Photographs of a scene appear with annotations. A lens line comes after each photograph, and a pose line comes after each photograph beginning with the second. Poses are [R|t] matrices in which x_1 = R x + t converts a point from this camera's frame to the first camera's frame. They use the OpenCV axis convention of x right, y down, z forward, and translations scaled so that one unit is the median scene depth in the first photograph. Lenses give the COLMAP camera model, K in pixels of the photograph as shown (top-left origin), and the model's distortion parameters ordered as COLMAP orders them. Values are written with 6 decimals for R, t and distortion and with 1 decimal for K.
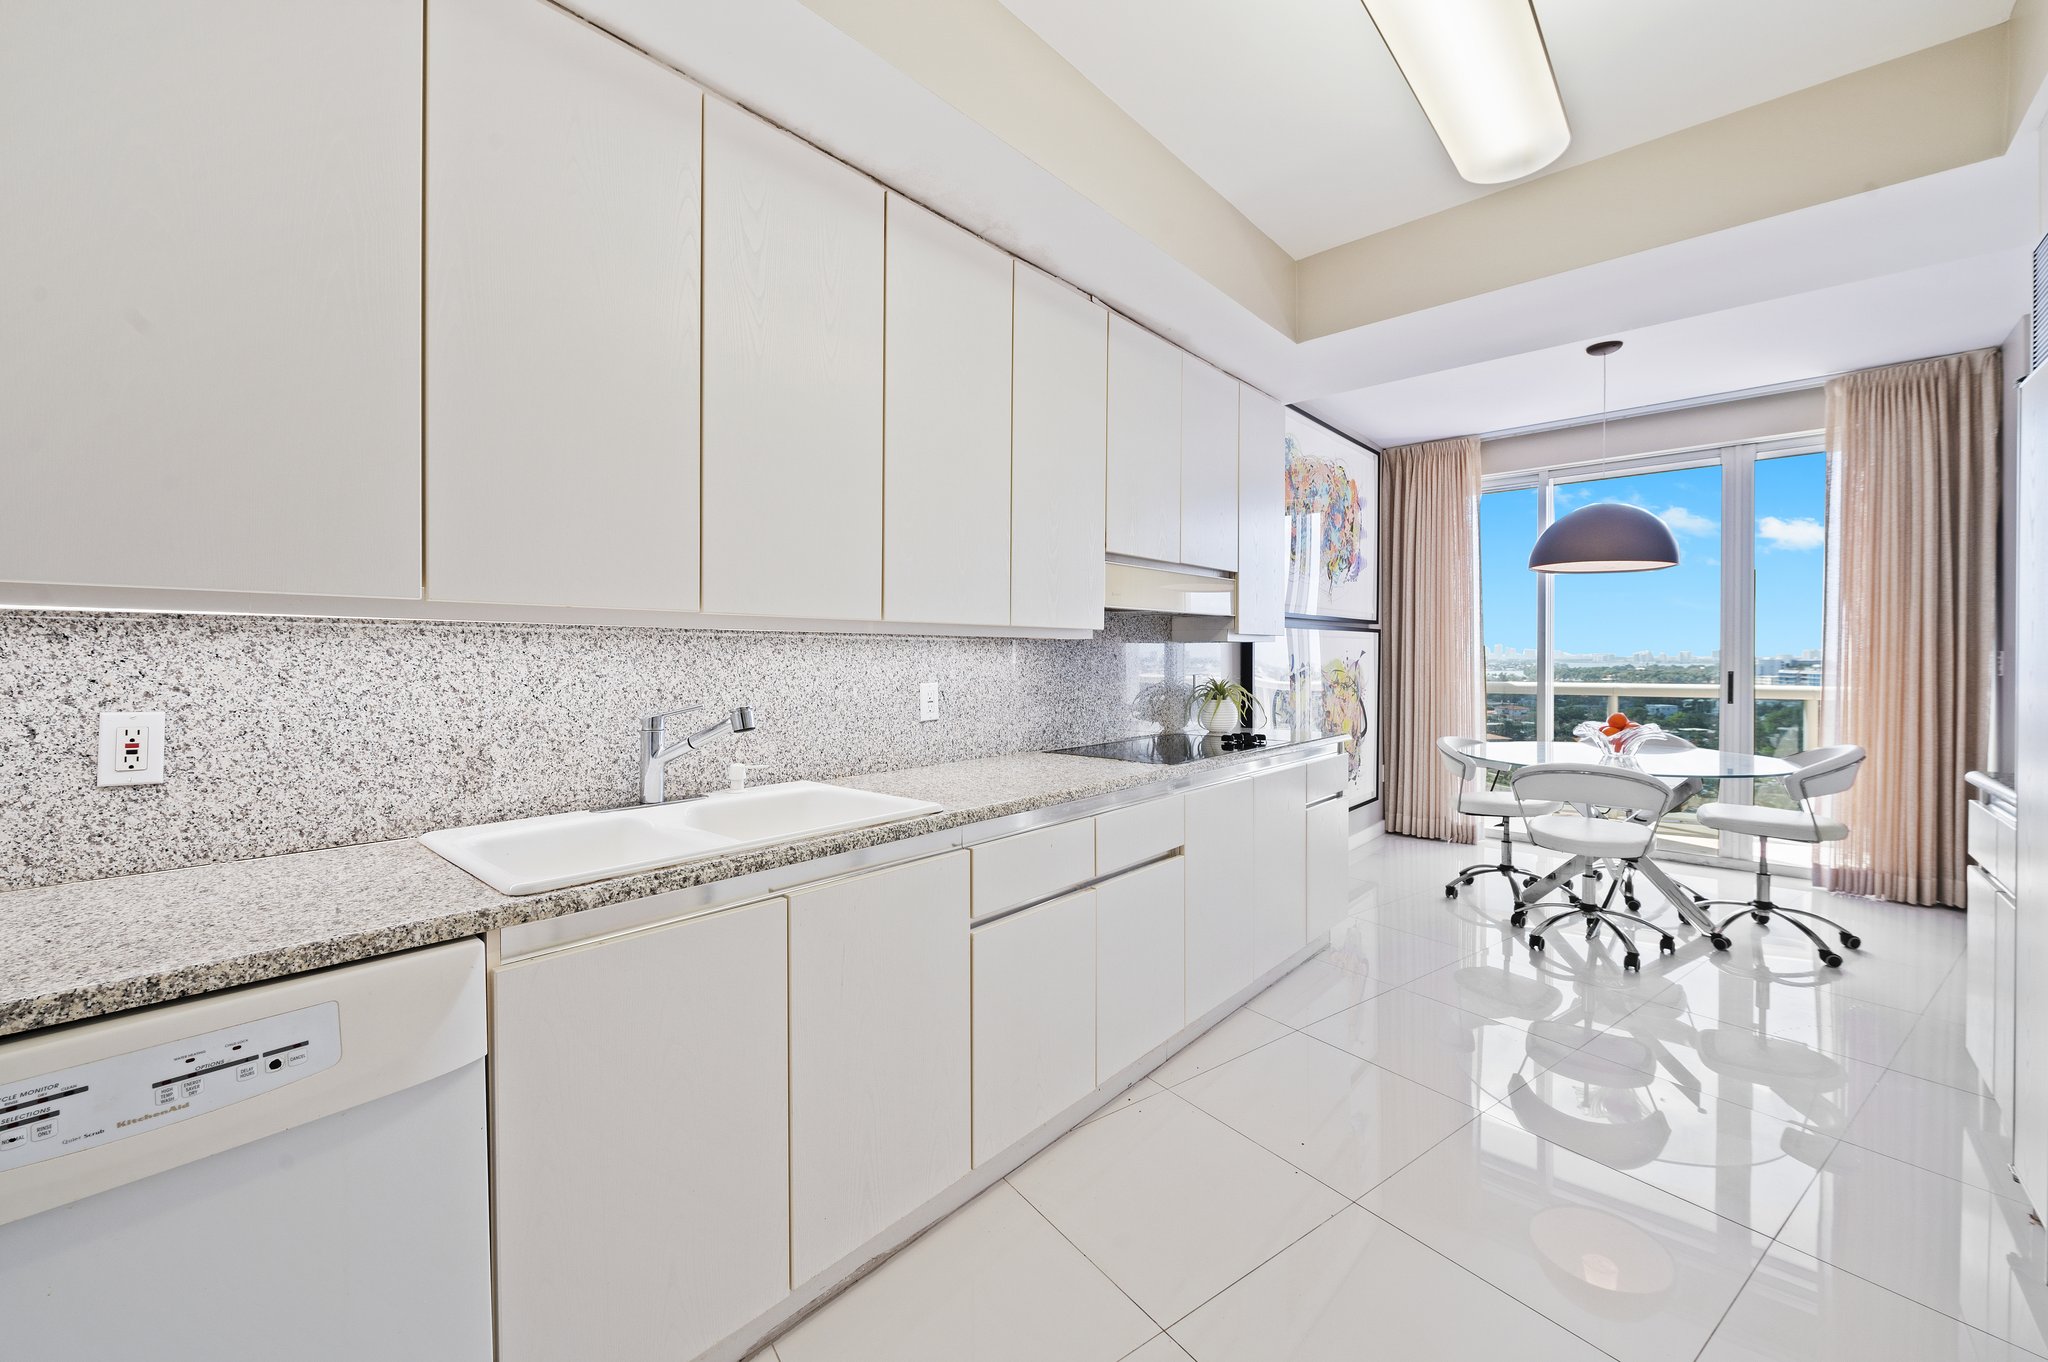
lens RADIAL K [[805.8, 0, 1022.1], [0, 805.8, 666.0], [0, 0, 1]] dist [-0.009319, -0.000282]
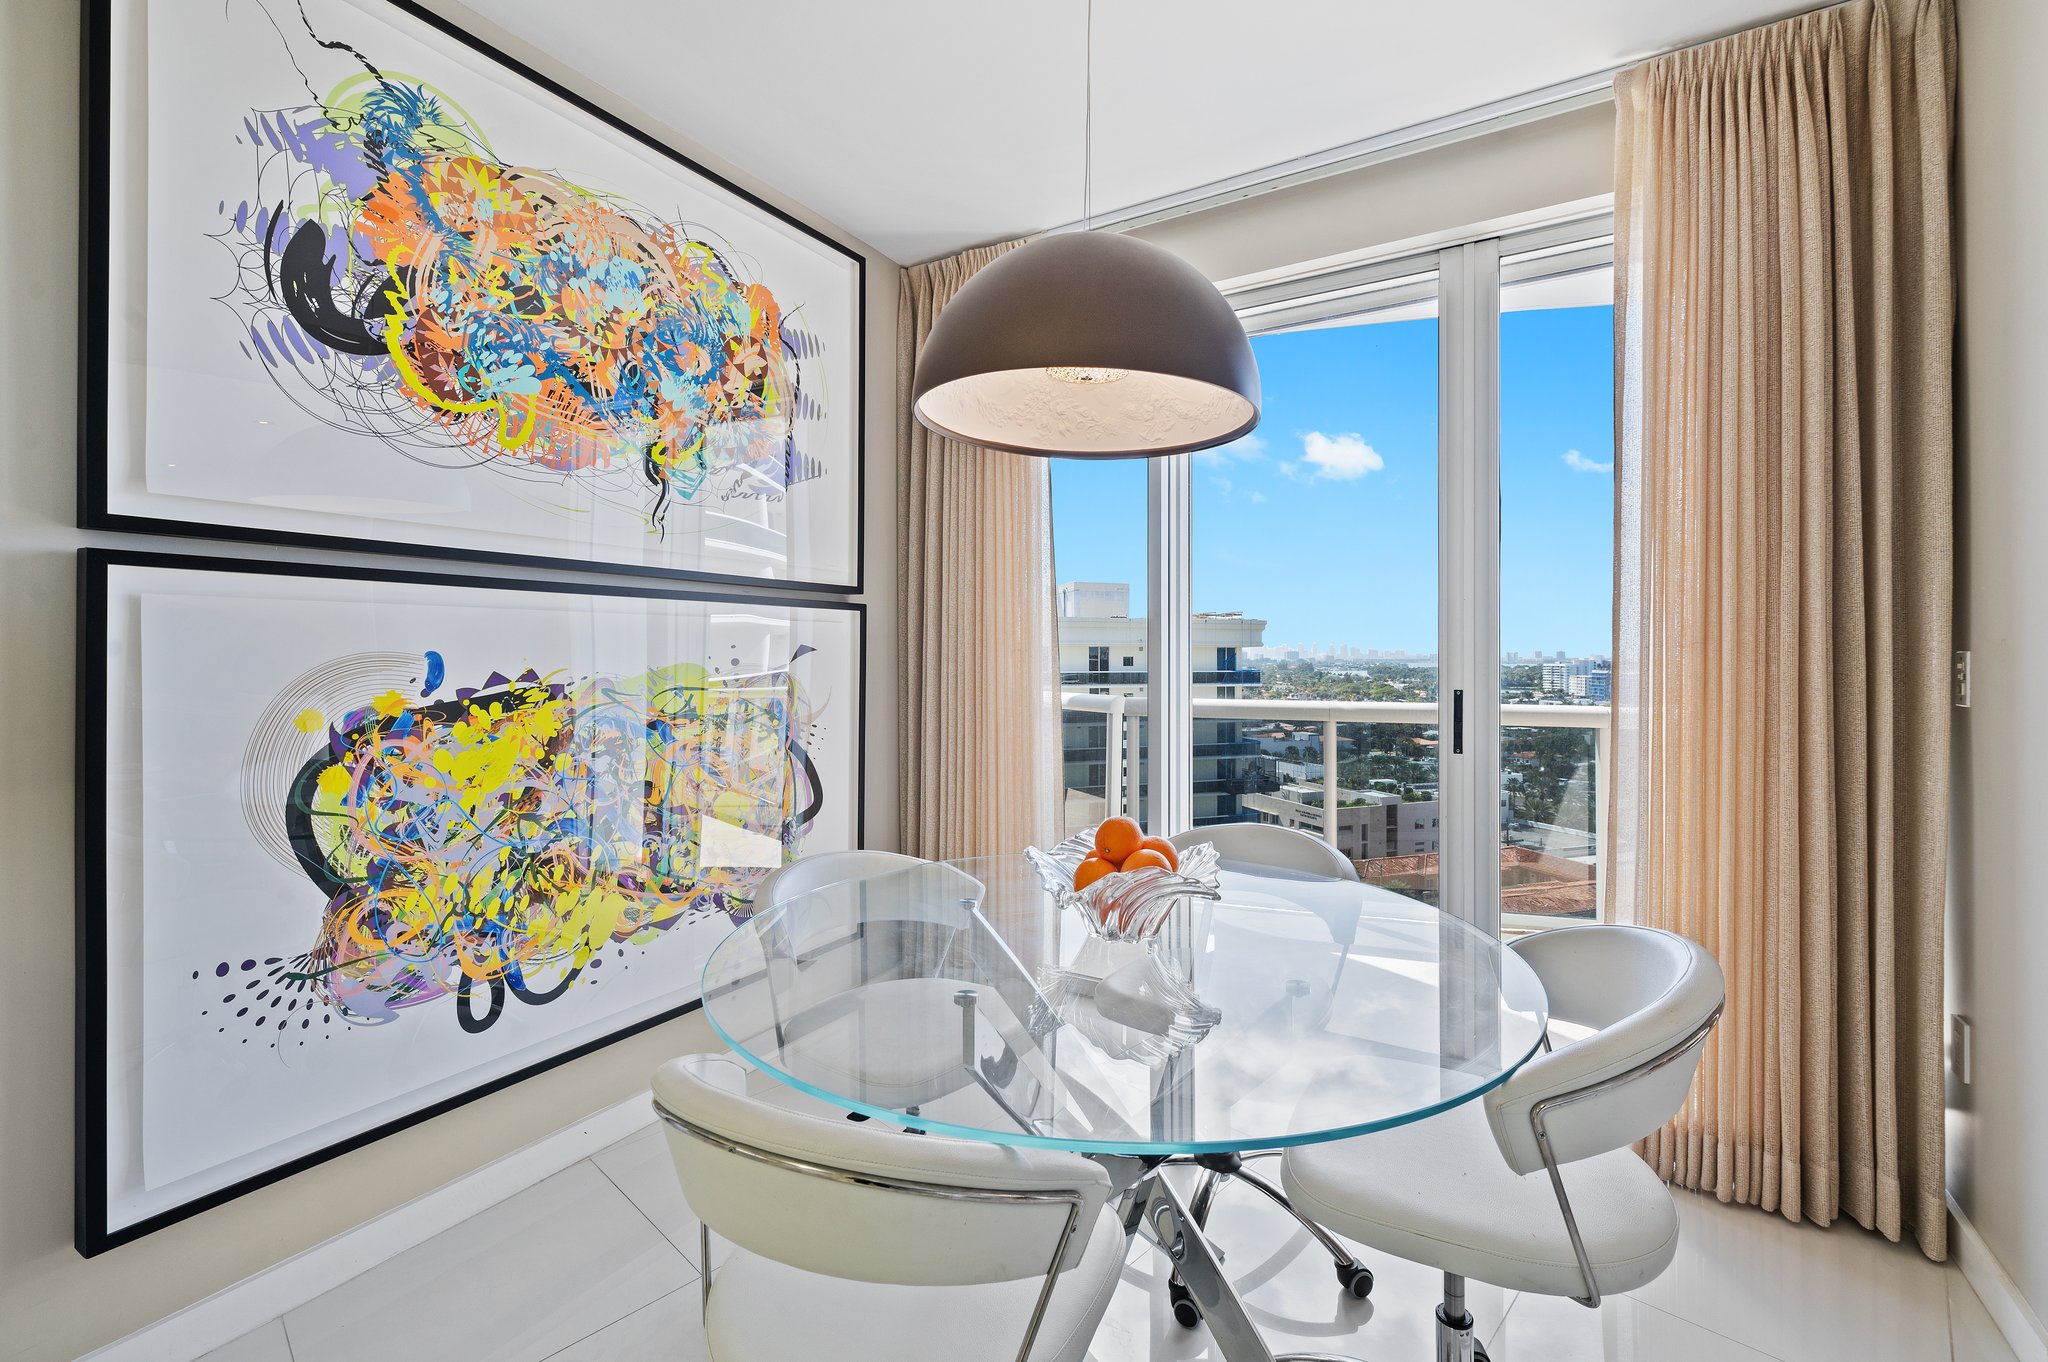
lens RADIAL K [[899.6, 0, 1017.9], [0, 899.6, 653.3], [0, 0, 1]] dist [-0.004048, -0.000959]
pose [[0.982129, 0.003332, 0.188179, 0.590043], [-0.000786, 0.999907, -0.013604, -0.009631], [-0.188206, 0.013213, 0.982041, 0.577235]]
